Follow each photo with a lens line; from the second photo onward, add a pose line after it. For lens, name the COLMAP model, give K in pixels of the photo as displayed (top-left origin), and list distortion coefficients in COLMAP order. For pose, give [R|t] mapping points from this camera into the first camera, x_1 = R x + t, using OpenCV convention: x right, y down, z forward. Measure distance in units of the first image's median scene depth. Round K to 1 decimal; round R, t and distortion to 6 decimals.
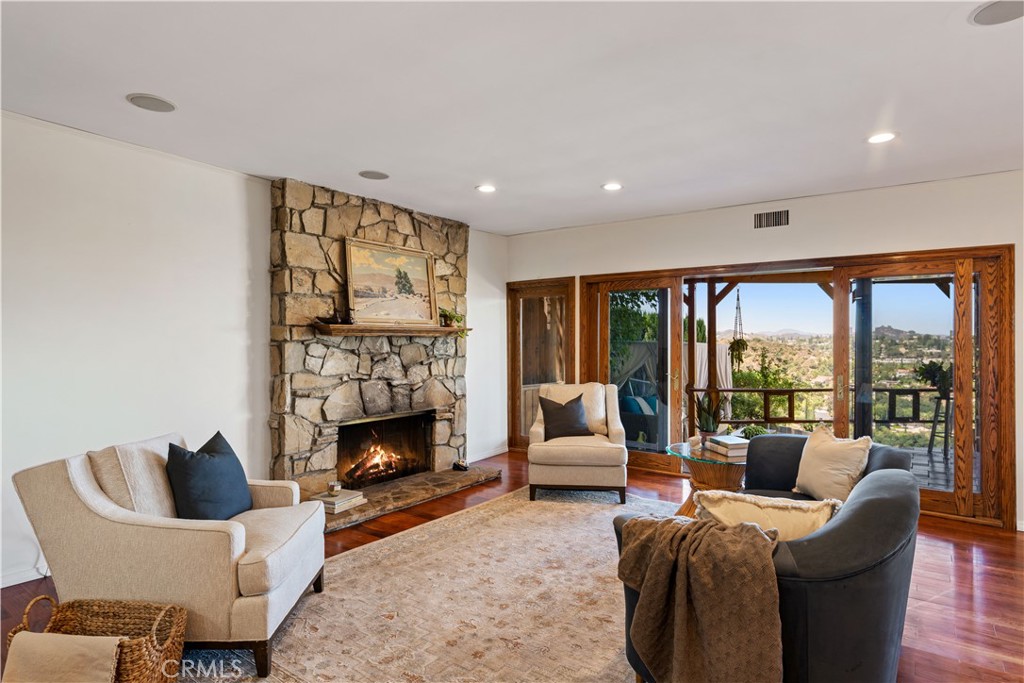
lens RADIAL K [[549.3, 0, 505.4], [0, 549.3, 342.6], [0, 0, 1]] dist [0.001028, -0.001944]
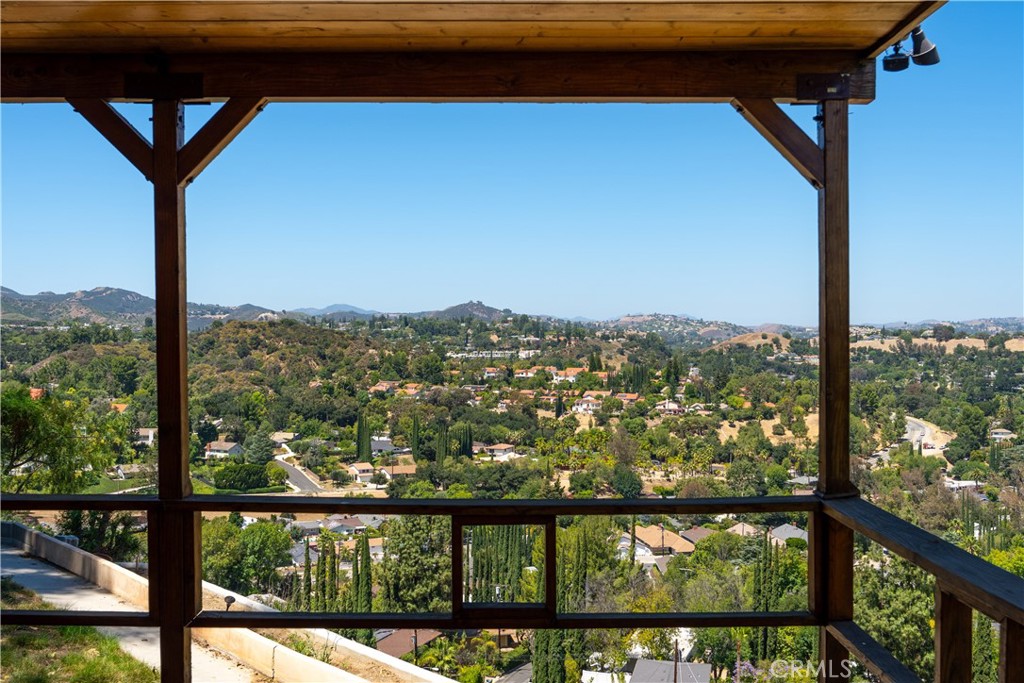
lens RADIAL K [[1019.1, 0, 507.2], [0, 1019.1, 338.8], [0, 0, 1]] dist [0.020801, 0.000000]
pose [[0.802425, -0.007230, 0.596709, 1.314362], [0.000331, 0.999932, 0.011671, 0.002836], [-0.596753, -0.009167, 0.802373, 0.464484]]
